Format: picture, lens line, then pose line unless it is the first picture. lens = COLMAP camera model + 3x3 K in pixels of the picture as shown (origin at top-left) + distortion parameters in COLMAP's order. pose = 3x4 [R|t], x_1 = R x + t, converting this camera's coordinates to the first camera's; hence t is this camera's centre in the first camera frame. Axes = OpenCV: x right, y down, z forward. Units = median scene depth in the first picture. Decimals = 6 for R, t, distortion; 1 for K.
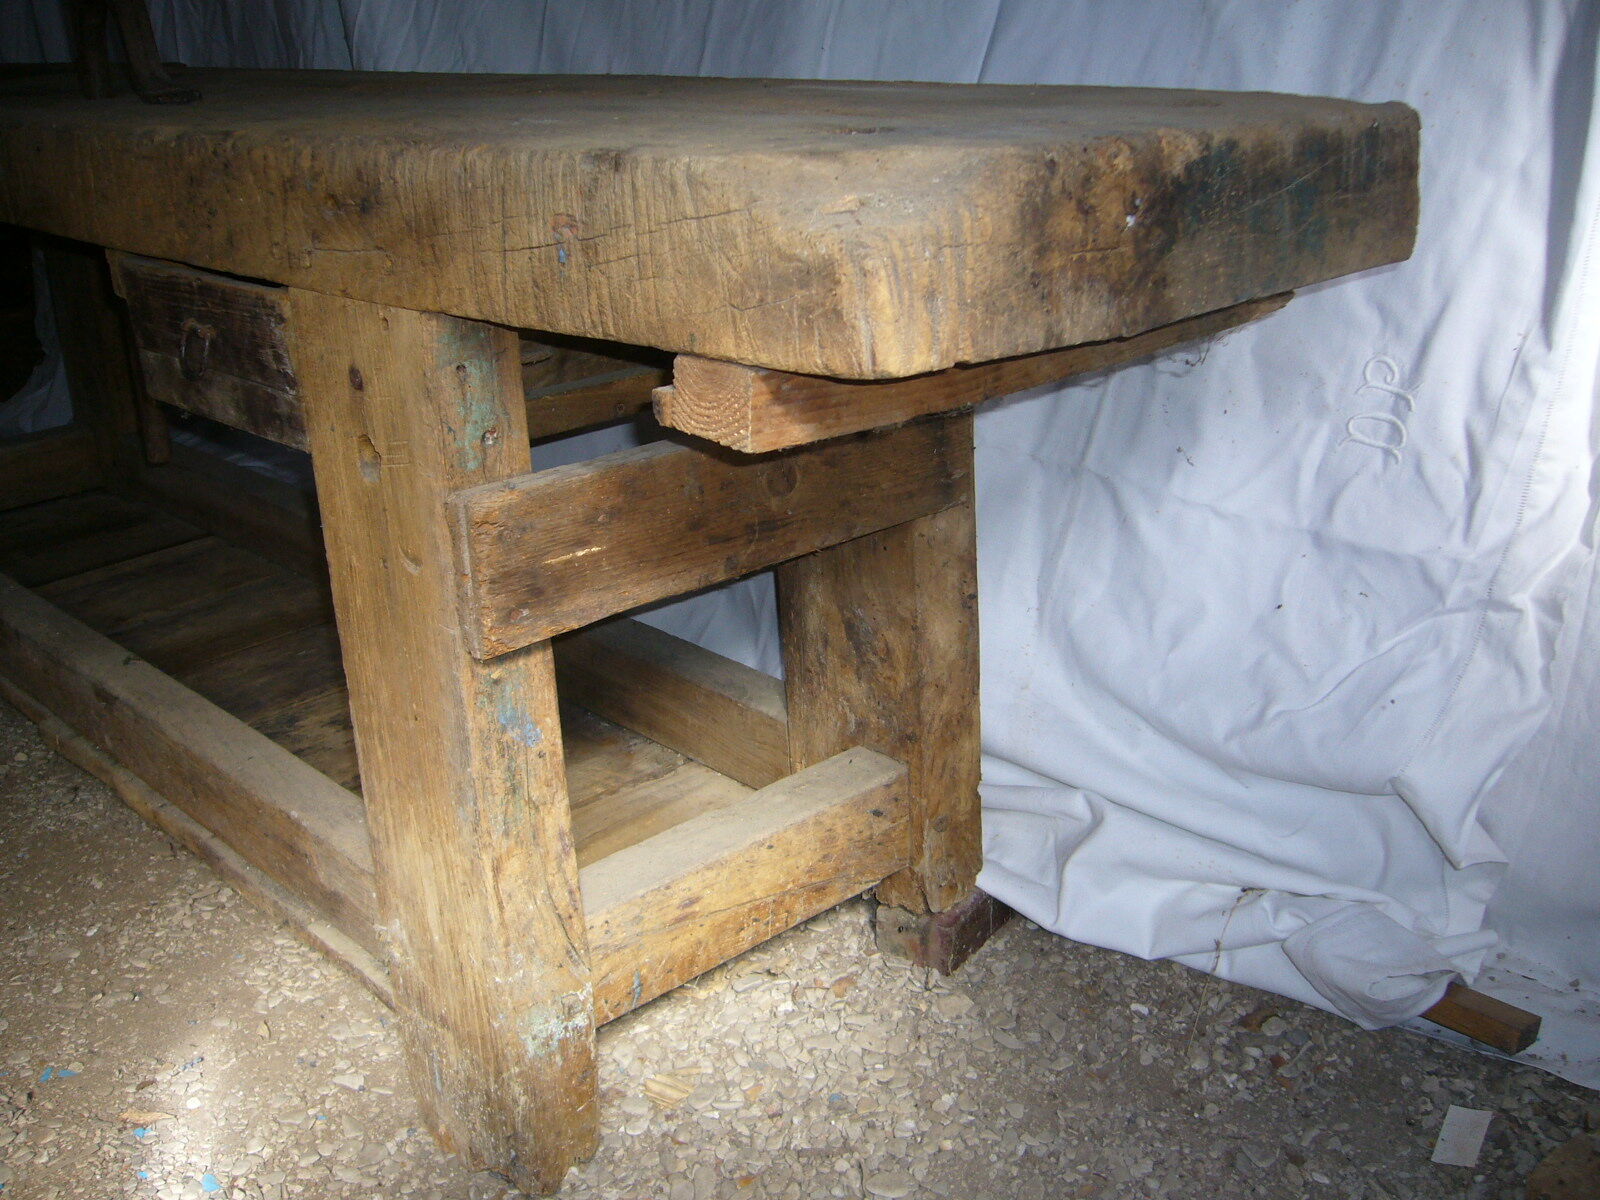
lens RADIAL K [[1706.2, 0, 805.8], [0, 1706.2, 569.5], [0, 0, 1]] dist [-0.086476, 0.065150]
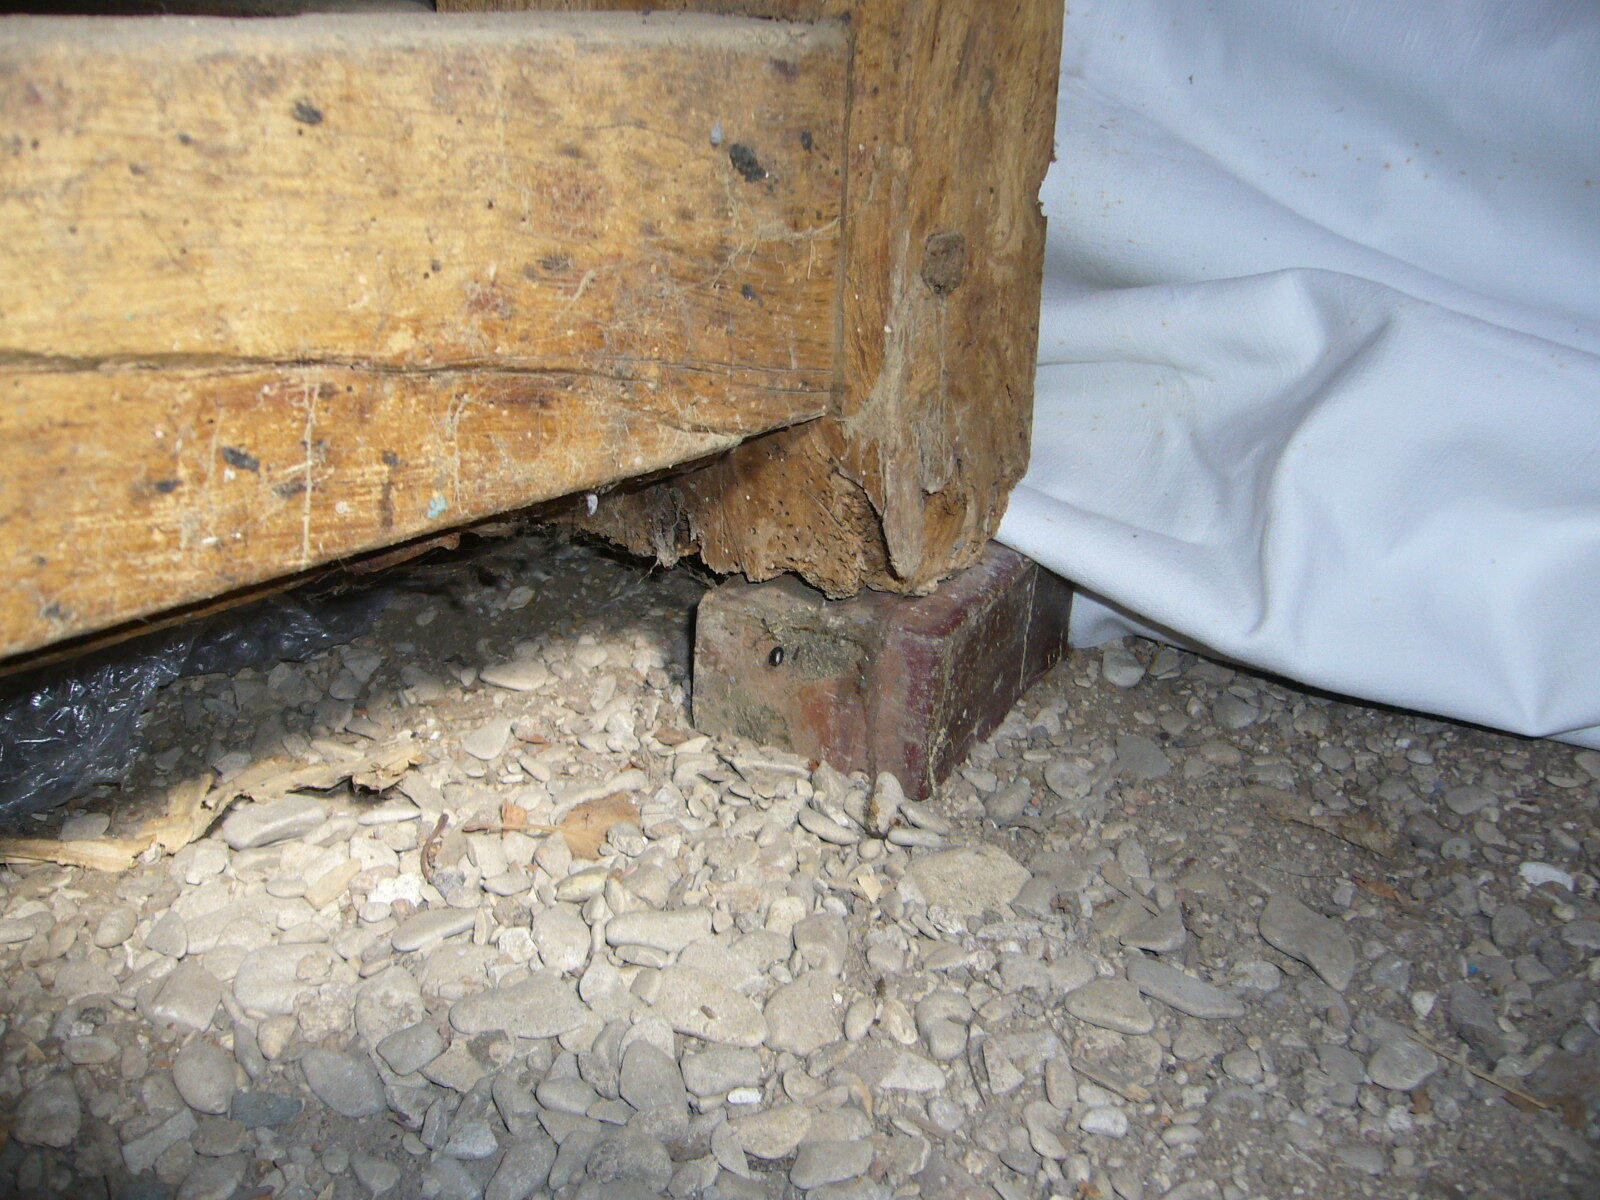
lens RADIAL K [[1706.2, 0, 805.8], [0, 1706.2, 569.5], [0, 0, 1]] dist [-0.086476, 0.065150]
pose [[0.984430, 0.019178, 0.174727, 0.005014], [-0.020713, 0.999761, 0.006967, 0.200465], [-0.174552, -0.010478, 0.984592, 0.708681]]
